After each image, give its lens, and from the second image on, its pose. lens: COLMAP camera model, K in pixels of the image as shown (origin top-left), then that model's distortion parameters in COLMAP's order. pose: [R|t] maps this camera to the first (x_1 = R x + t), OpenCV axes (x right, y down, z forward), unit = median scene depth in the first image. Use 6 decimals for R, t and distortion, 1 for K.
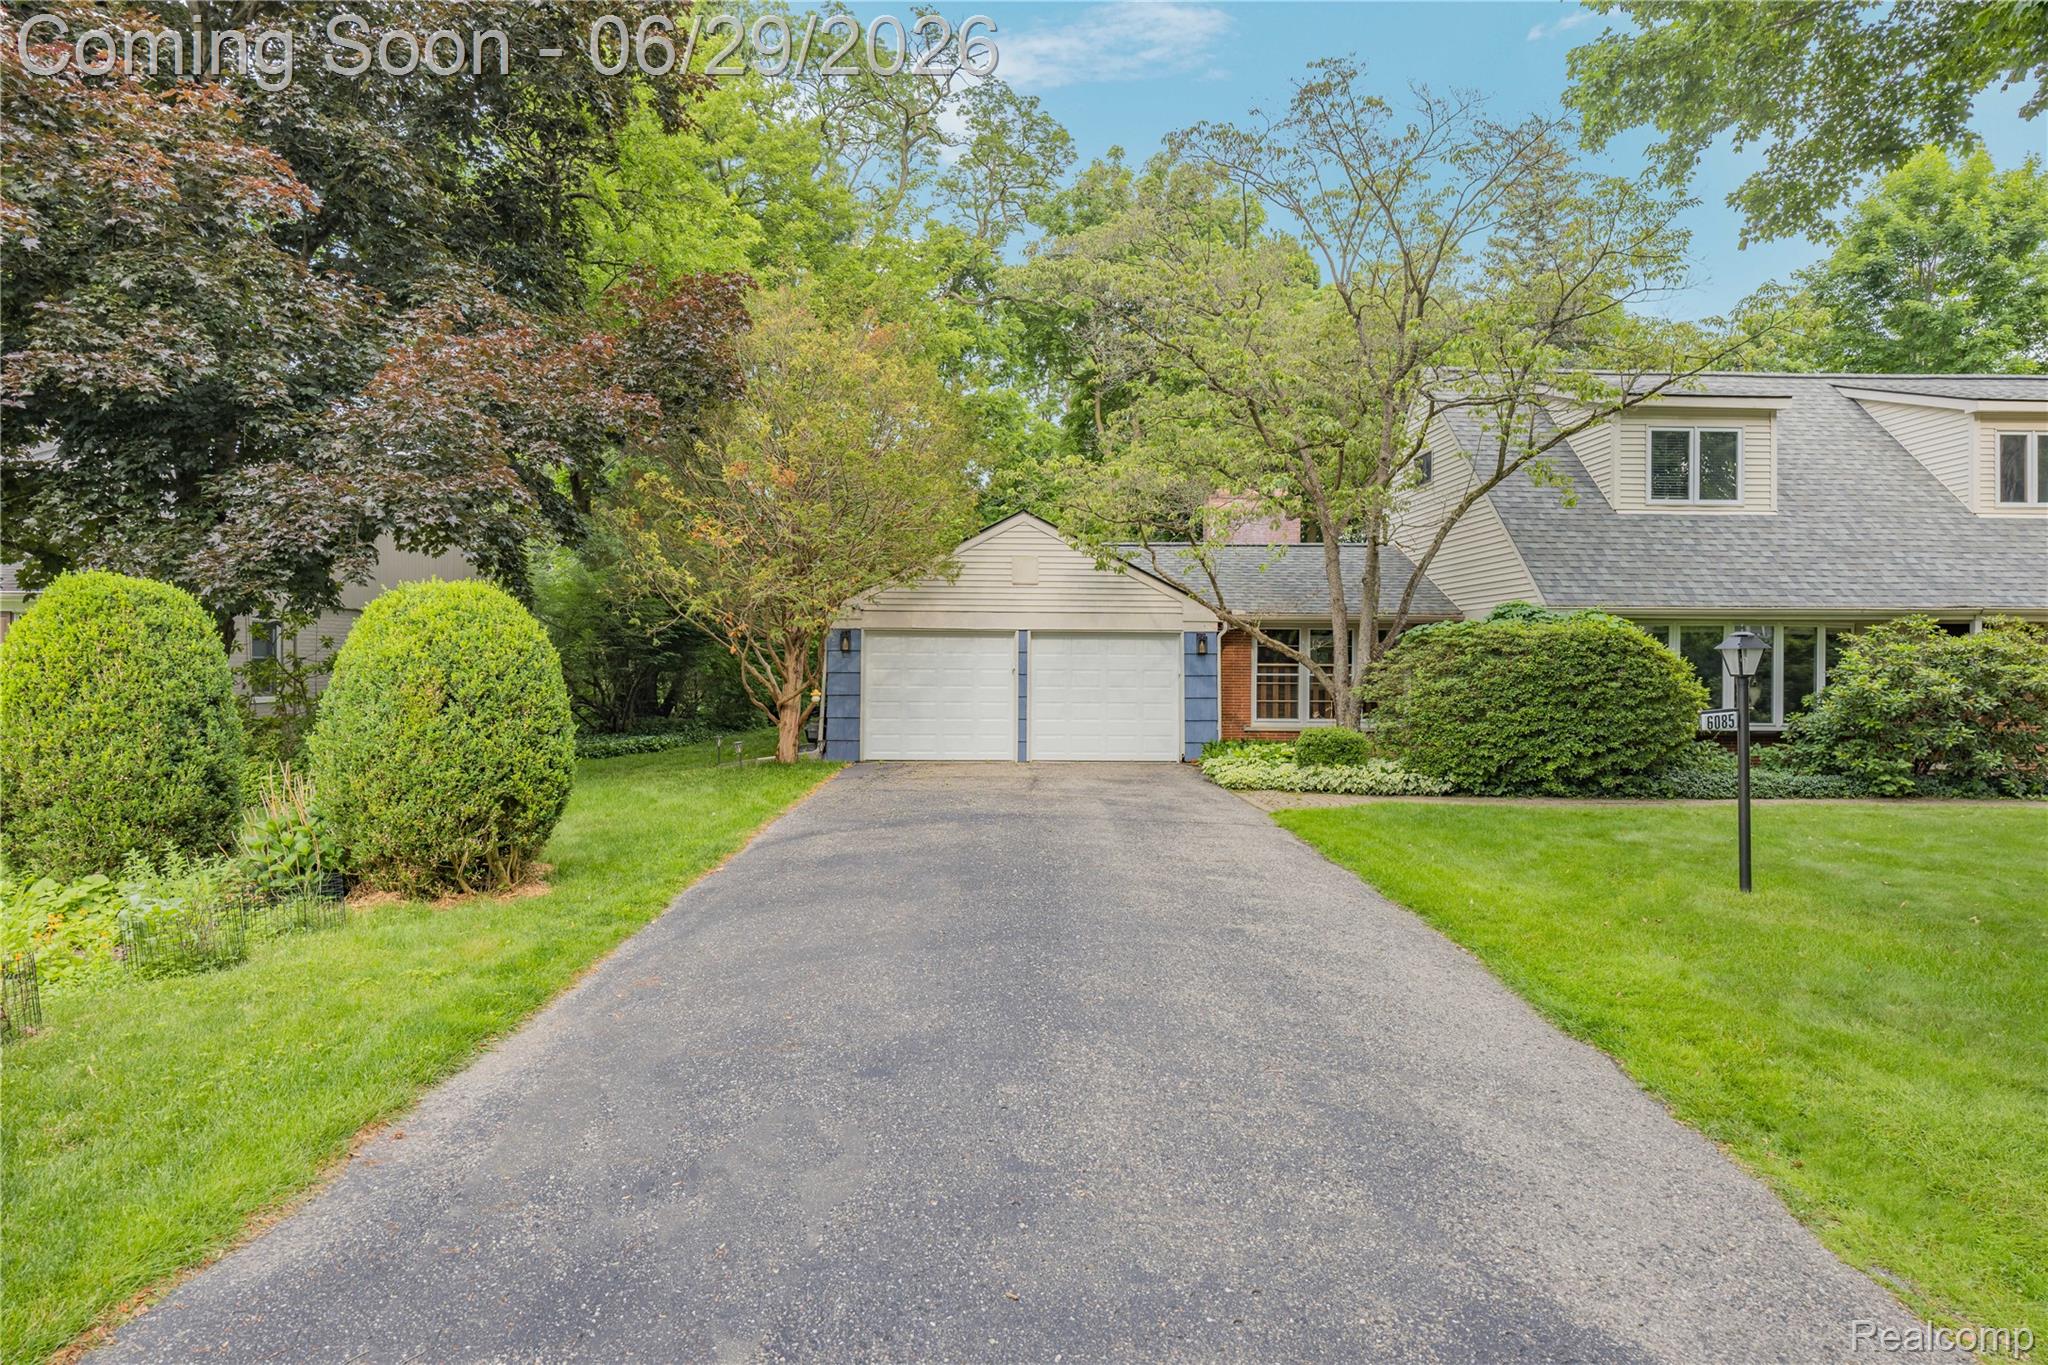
lens RADIAL K [[1077.3, 0, 1024.0], [0, 1077.3, 682.5], [0, 0, 1]] dist [-0.028386, 0.008815]
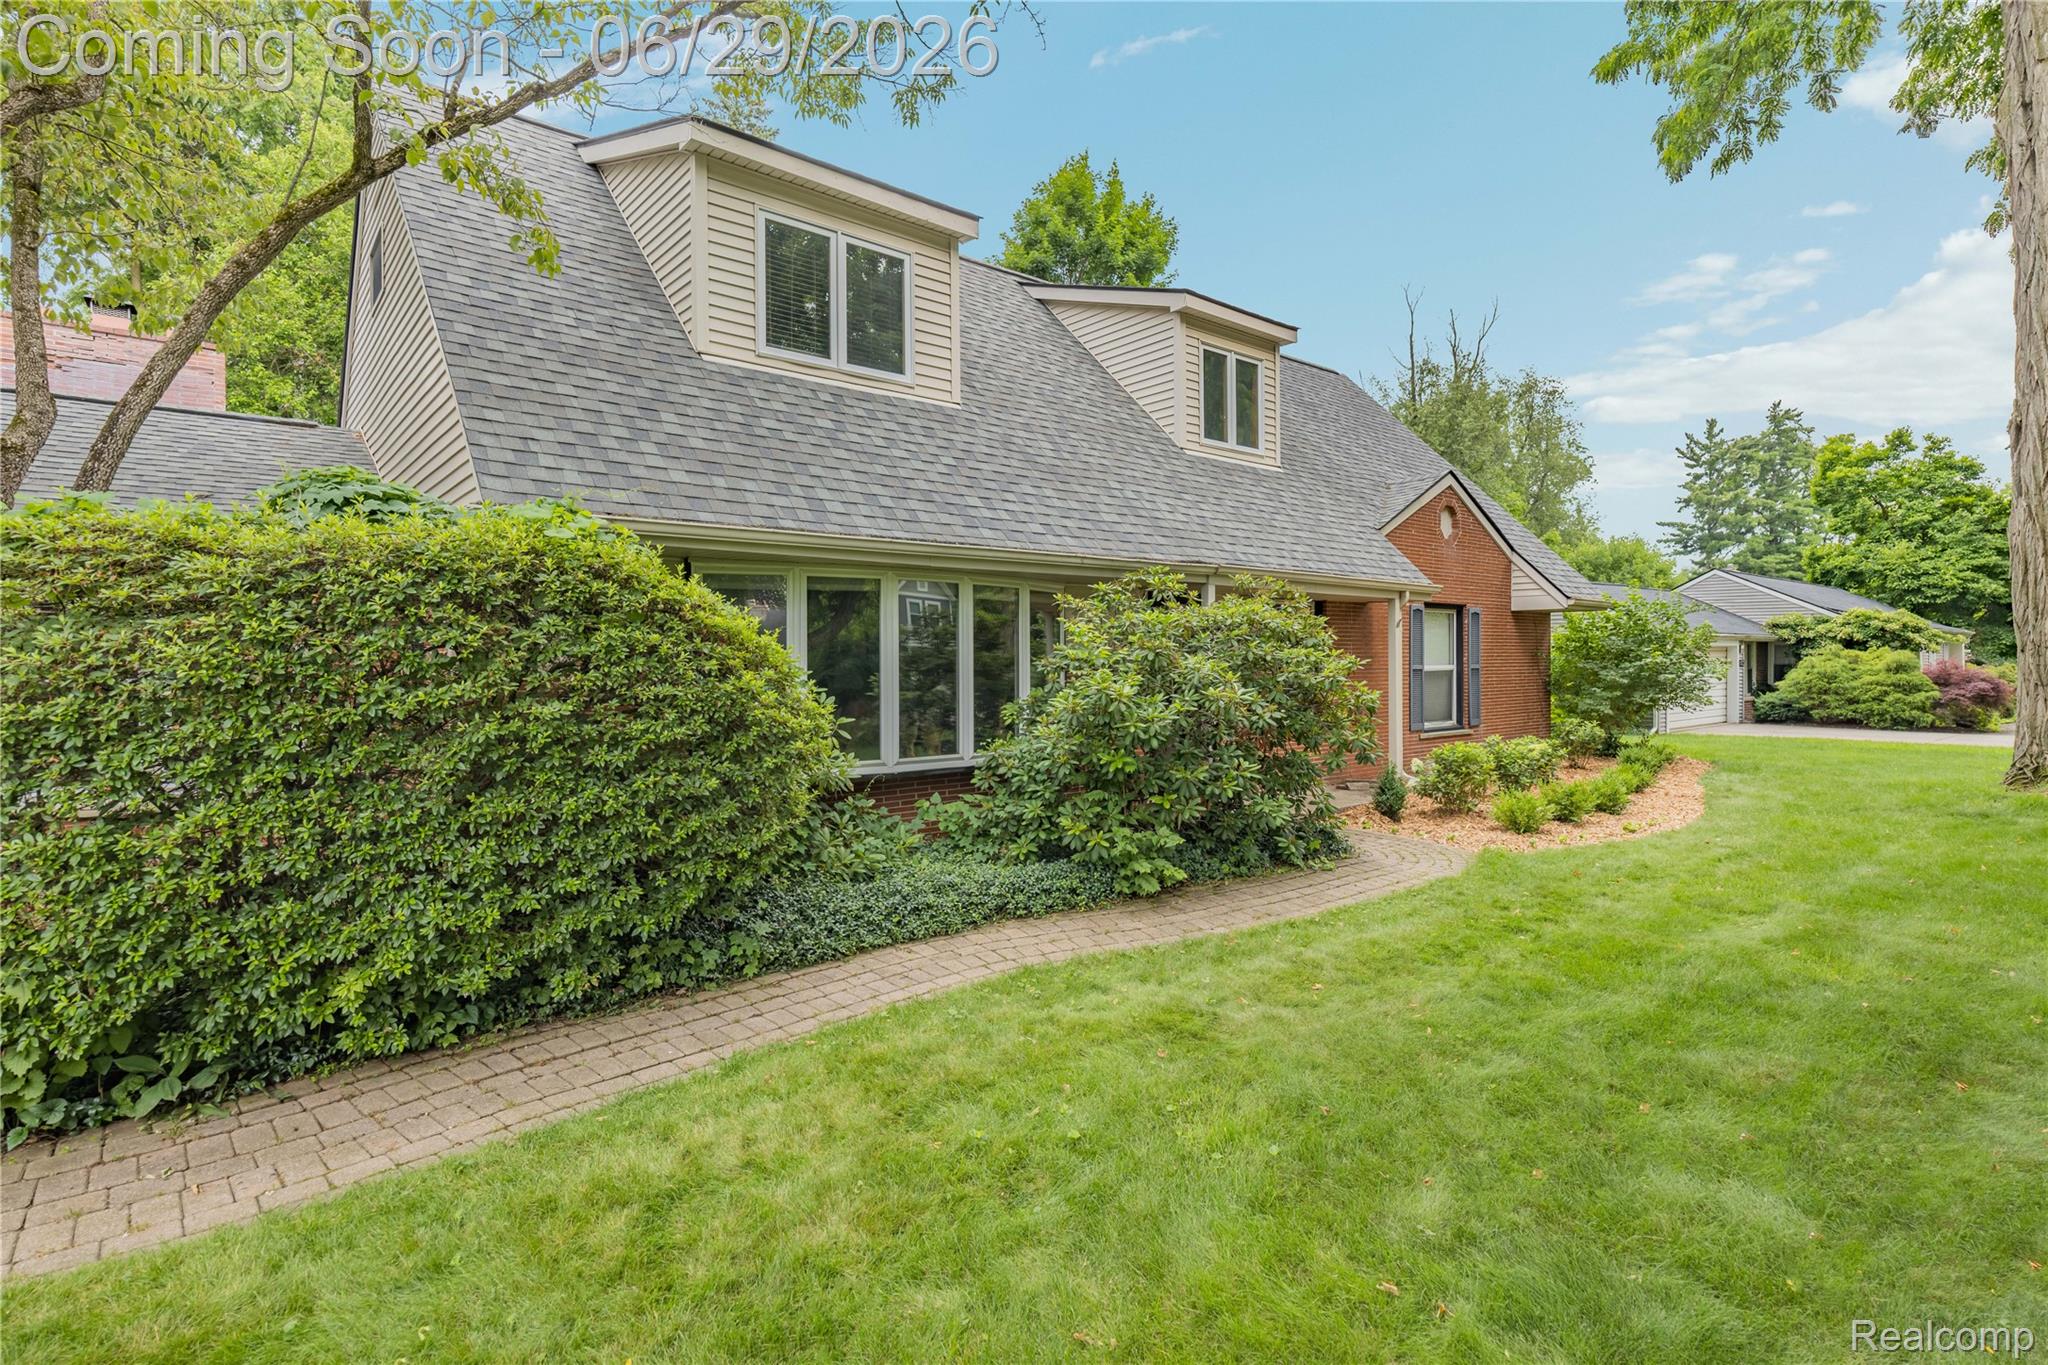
lens RADIAL K [[1030.4, 0, 1024.0], [0, 1030.4, 682.5], [0, 0, 1]] dist [-0.003642, -0.000467]
pose [[0.781208, -0.021077, 0.623915, 0.401015], [0.014494, 0.999773, 0.015628, -0.007958], [-0.624102, -0.003166, 0.781336, 0.567192]]
